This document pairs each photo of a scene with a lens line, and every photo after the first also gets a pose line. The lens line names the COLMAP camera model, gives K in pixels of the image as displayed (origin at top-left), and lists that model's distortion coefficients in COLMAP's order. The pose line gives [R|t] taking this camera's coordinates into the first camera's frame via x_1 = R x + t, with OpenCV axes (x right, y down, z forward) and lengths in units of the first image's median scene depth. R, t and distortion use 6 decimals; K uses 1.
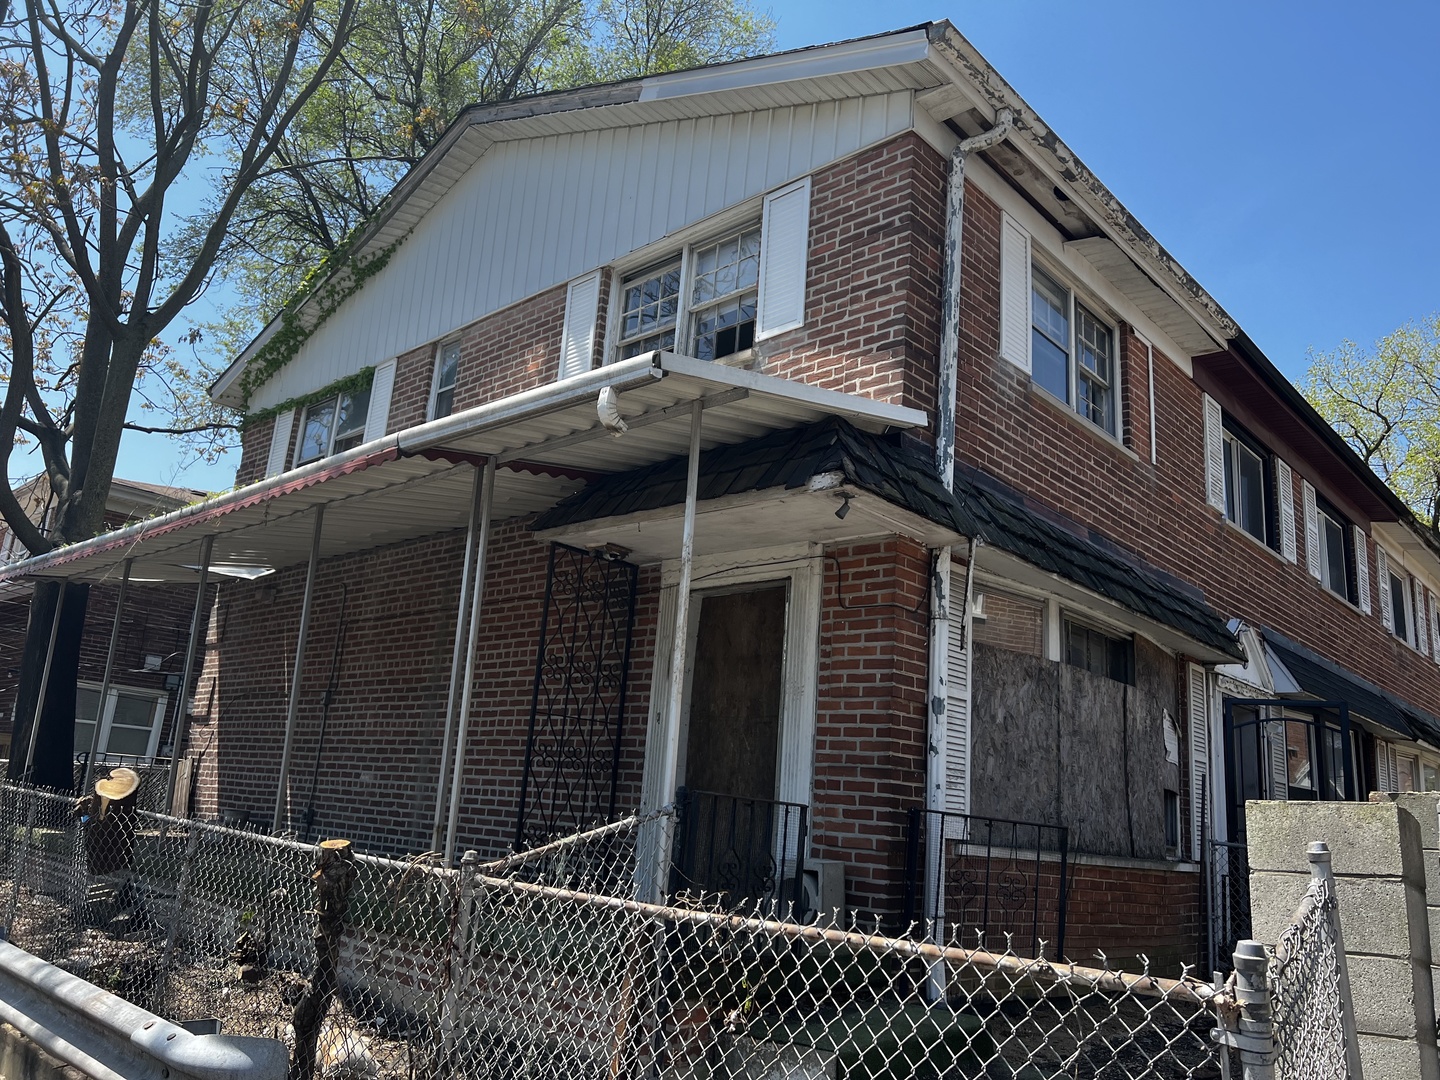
lens RADIAL K [[1087.3, 0, 719.3], [0, 1087.3, 545.9], [0, 0, 1]] dist [0.002446, 0.000009]
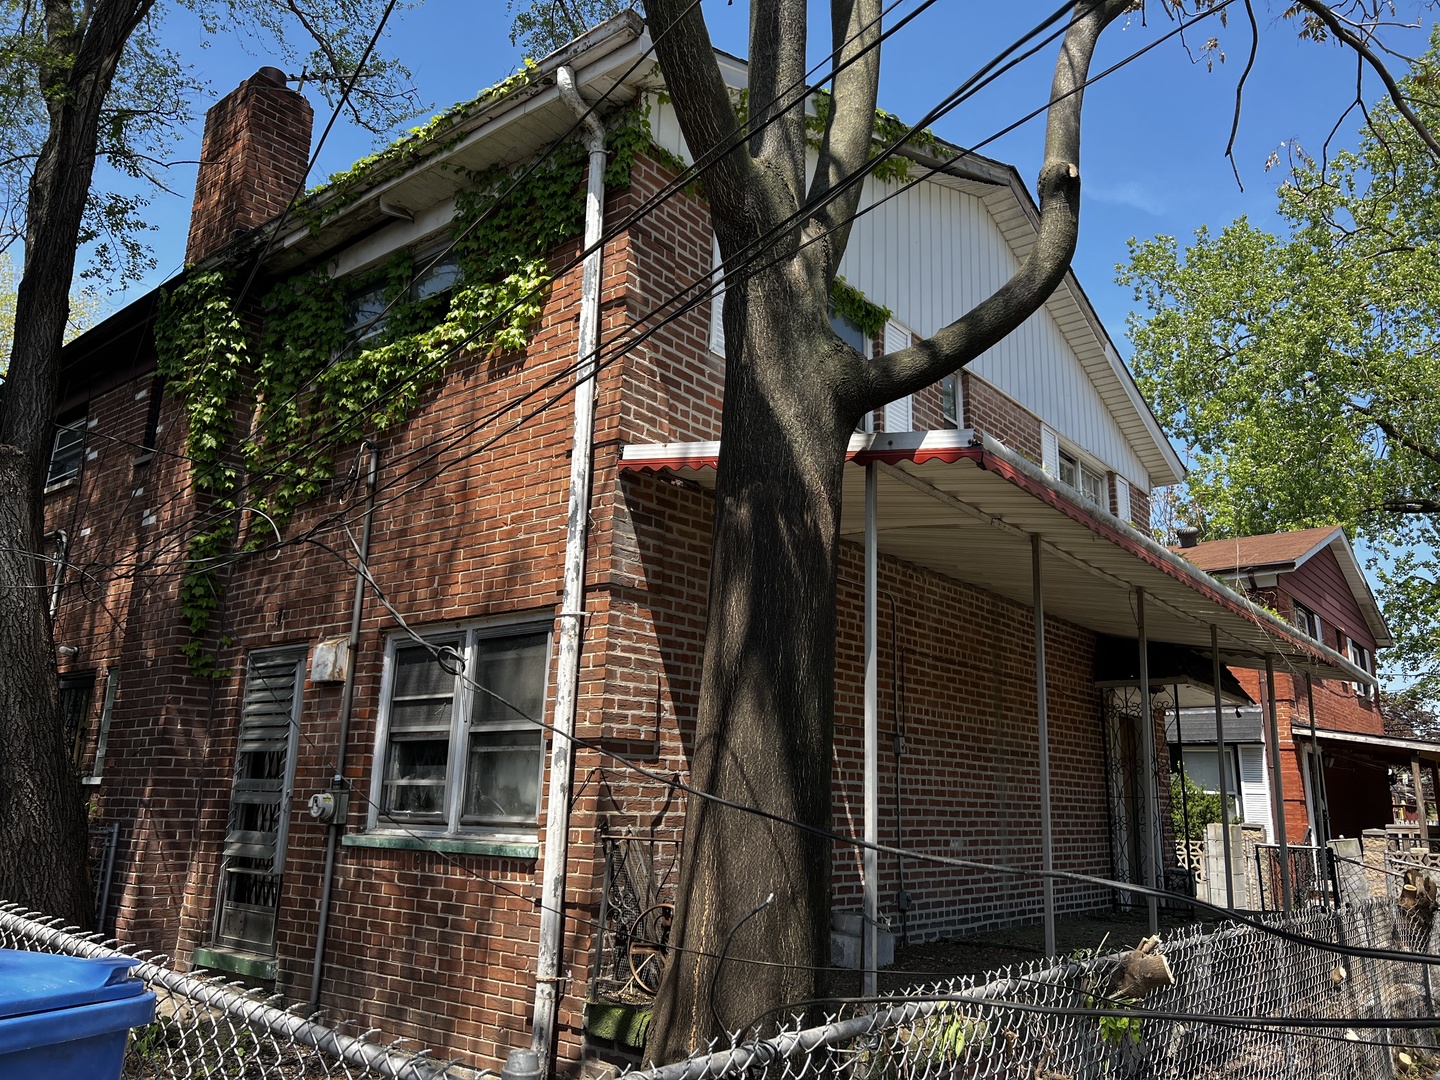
lens RADIAL K [[1087.3, 0, 720.6], [0, 1087.3, 539.2], [0, 0, 1]] dist [0.002446, 0.000009]
pose [[-0.069925, 0.172941, 0.982447, -1.193253], [-0.268901, 0.945134, -0.185512, 0.188058], [-0.960626, -0.277153, -0.019585, 1.234353]]
